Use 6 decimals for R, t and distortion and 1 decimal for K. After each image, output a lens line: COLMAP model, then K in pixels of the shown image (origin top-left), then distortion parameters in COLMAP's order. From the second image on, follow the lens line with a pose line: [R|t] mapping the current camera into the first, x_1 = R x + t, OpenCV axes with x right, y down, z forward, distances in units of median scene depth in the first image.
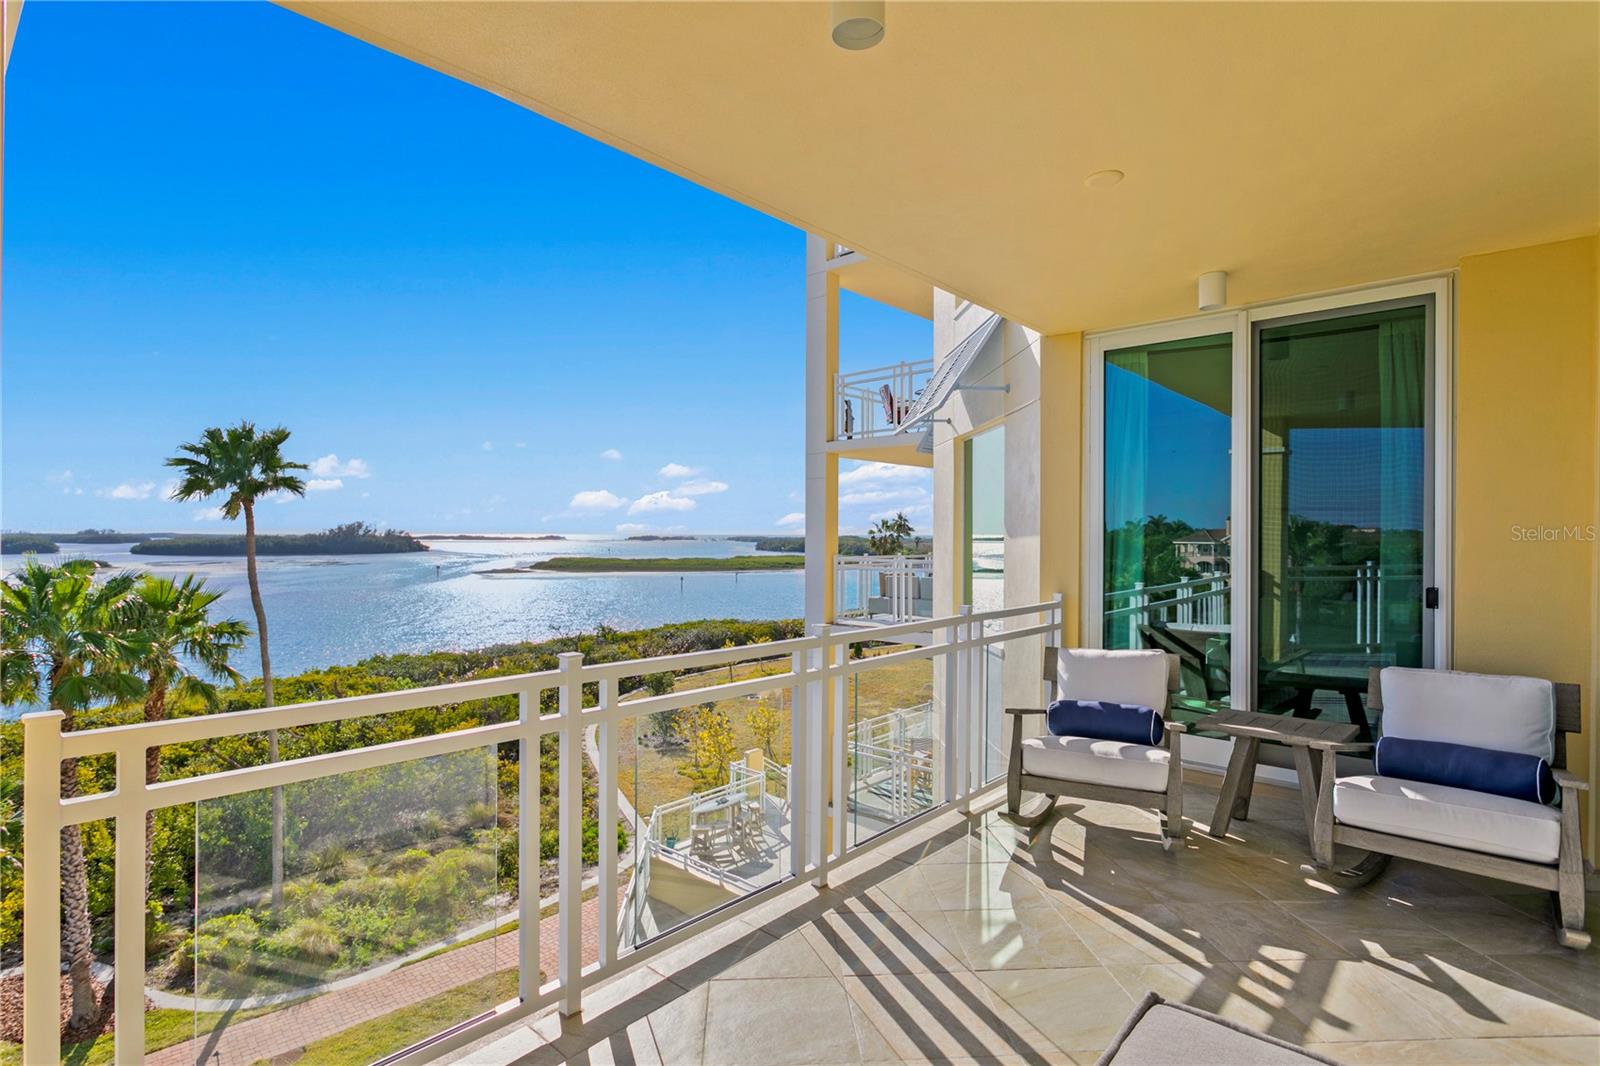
lens RADIAL K [[794.8, 0, 773.2], [0, 794.8, 535.1], [0, 0, 1]] dist [0.000342, 0.000401]
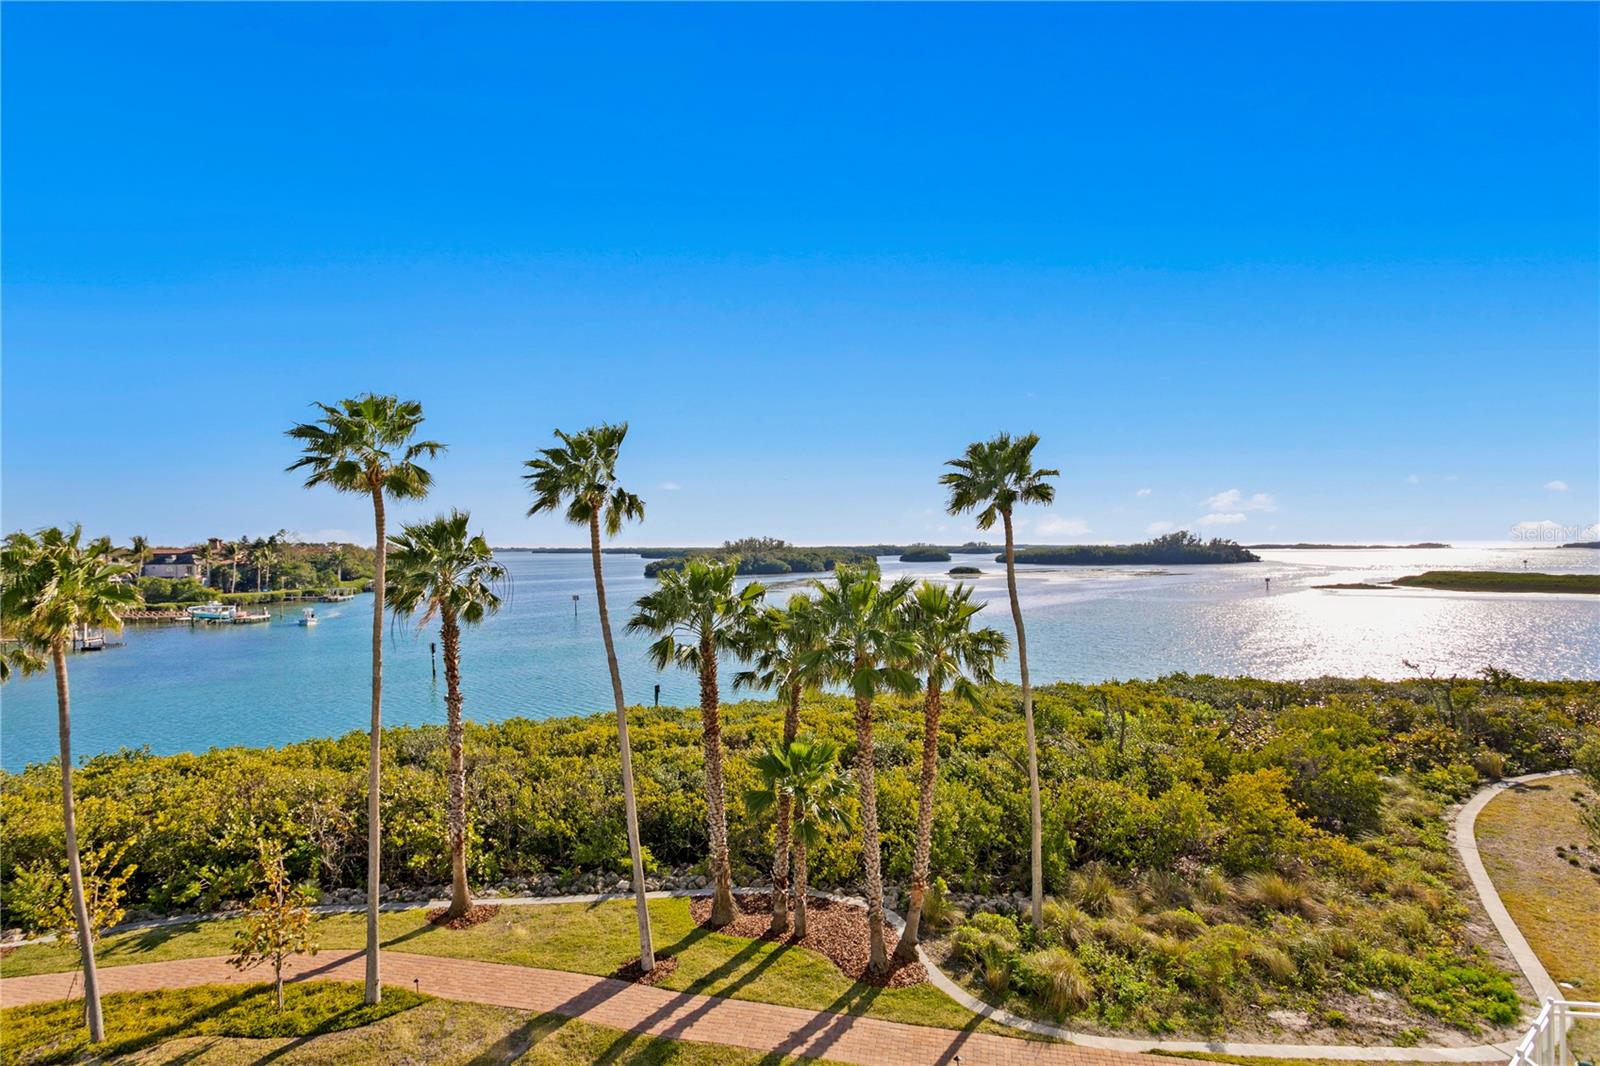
lens RADIAL K [[816.4, 0, 772.3], [0, 816.4, 539.4], [0, 0, 1]] dist [0.000810, 0.000639]
pose [[0.582402, -0.015001, -0.812762, 0.012759], [0.009778, 0.999887, -0.011448, 0.001663], [0.812842, -0.001280, 0.582483, 0.152518]]
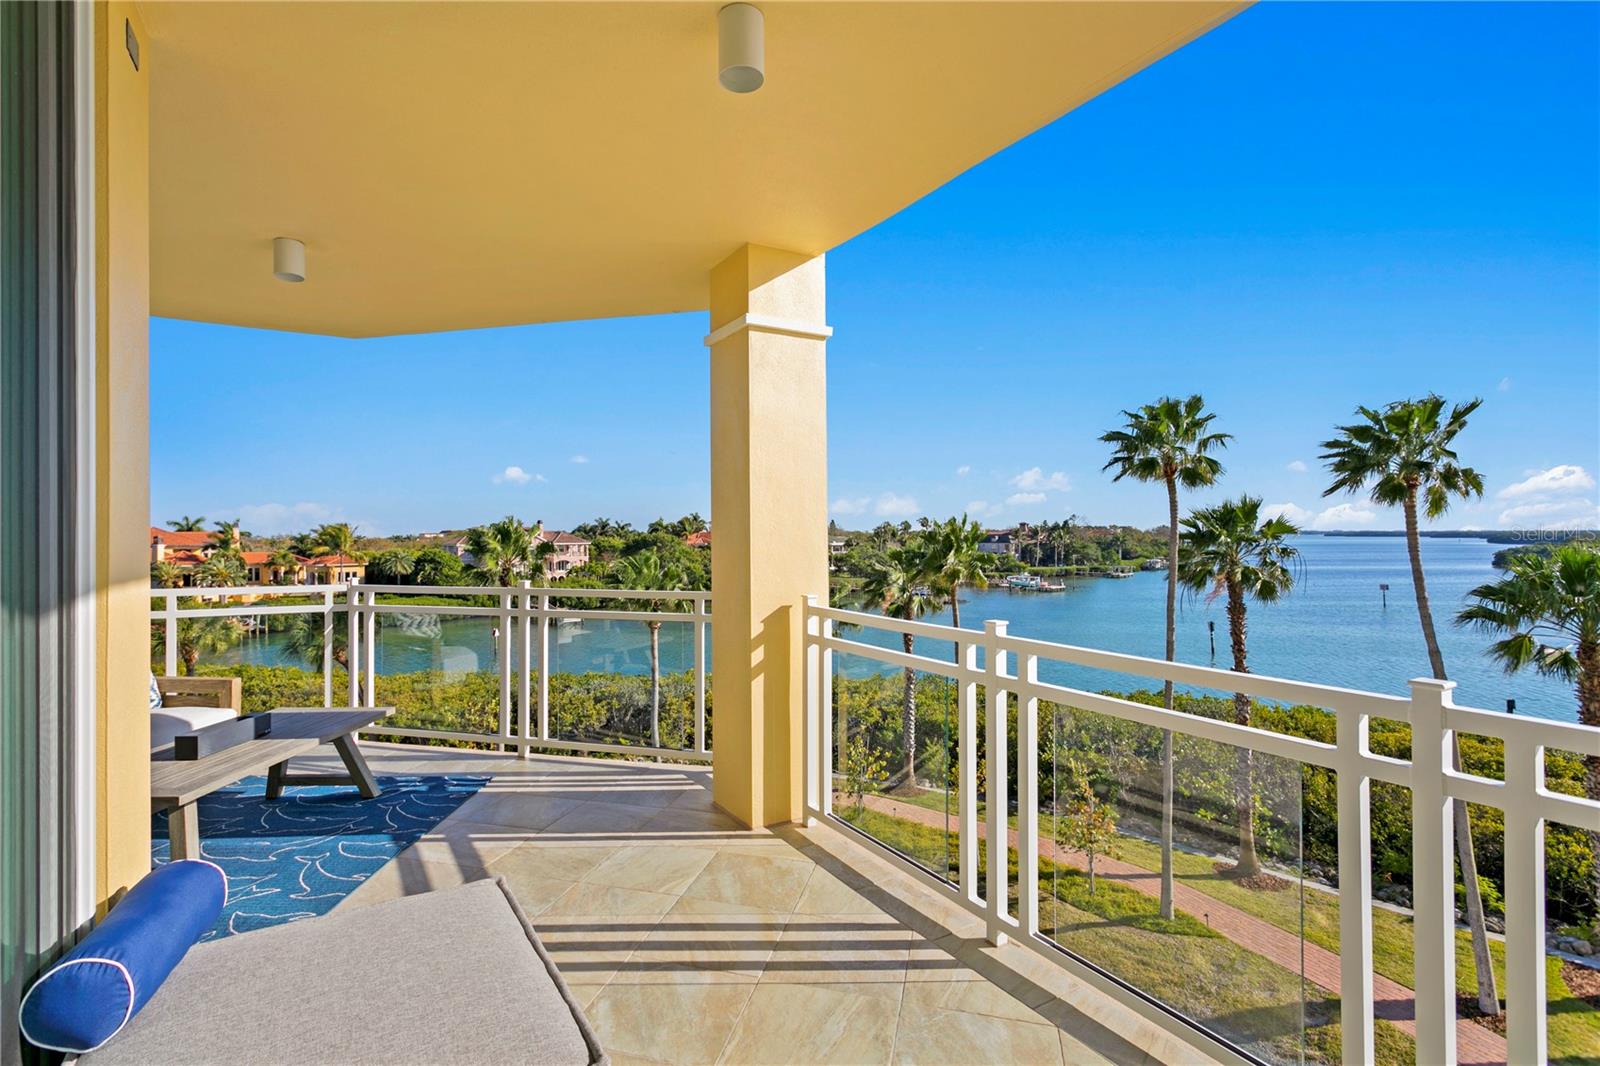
lens RADIAL K [[757.2, 0, 782.4], [0, 757.2, 538.0], [0, 0, 1]] dist [0.013317, -0.000522]
pose [[-0.278923, 0.003251, -0.960308, 0.099882], [0.004843, 0.999986, 0.001979, 0.002620], [0.960301, -0.004099, -0.278935, 0.117134]]
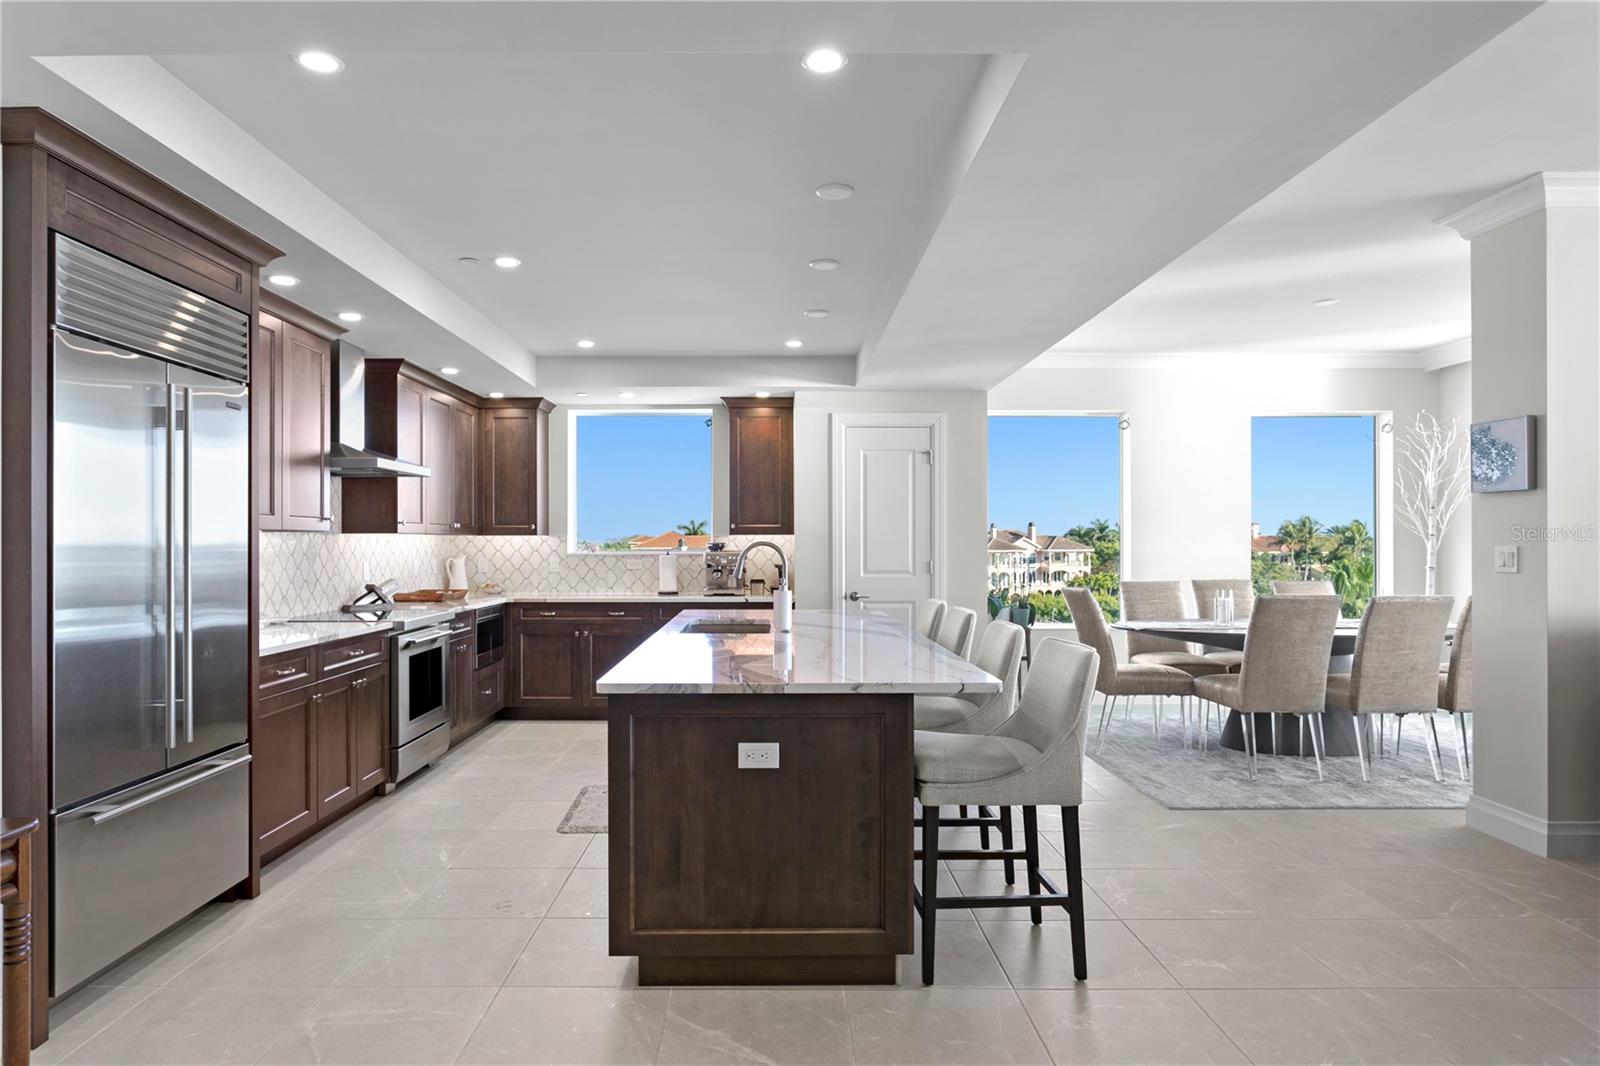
lens RADIAL K [[935.5, 0, 775.3], [0, 935.5, 537.4], [0, 0, 1]] dist [-0.002567, 0.002241]
pose [[-0.726650, -0.005338, -0.686987, 0.430146], [-0.001494, 0.999980, -0.006190, 0.008289], [0.687006, -0.003472, -0.726643, -0.094889]]
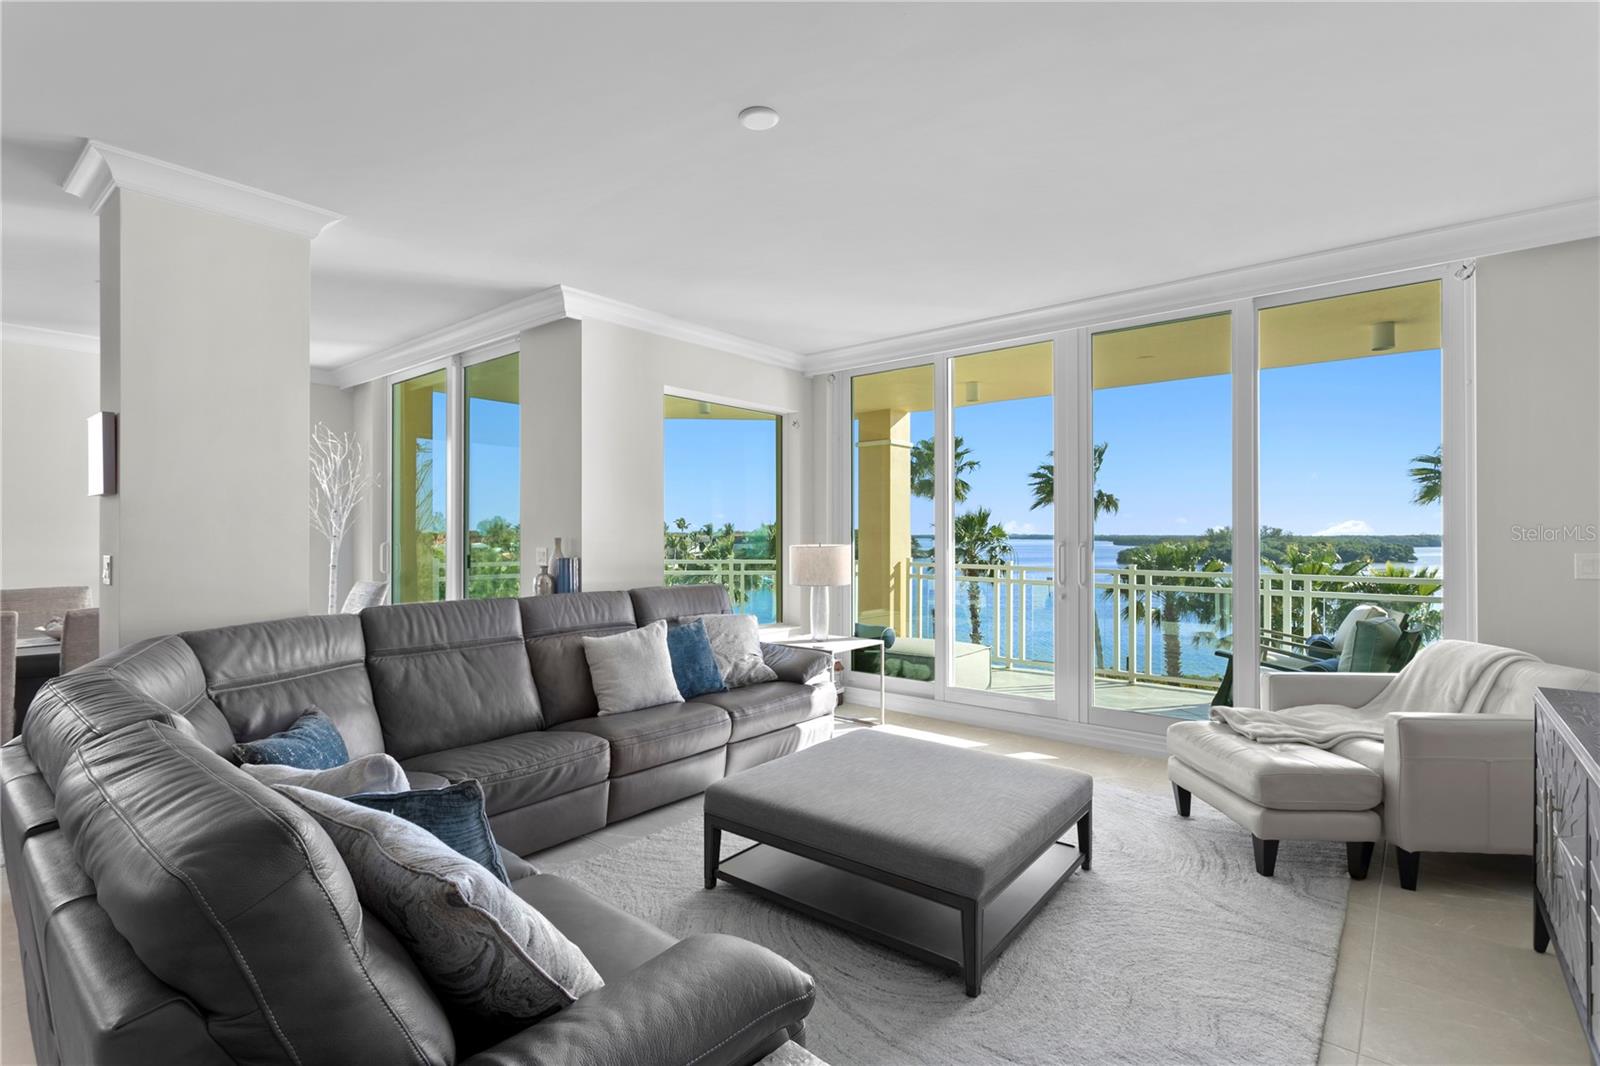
lens RADIAL K [[755.8, 0, 782.1], [0, 755.8, 529.5], [0, 0, 1]] dist [-0.003287, -0.000732]
pose [[0.049360, -0.010262, -0.998728, 0.337144], [-0.000253, 0.999947, -0.010287, 0.005308], [0.998781, 0.000760, 0.049355, -0.014049]]
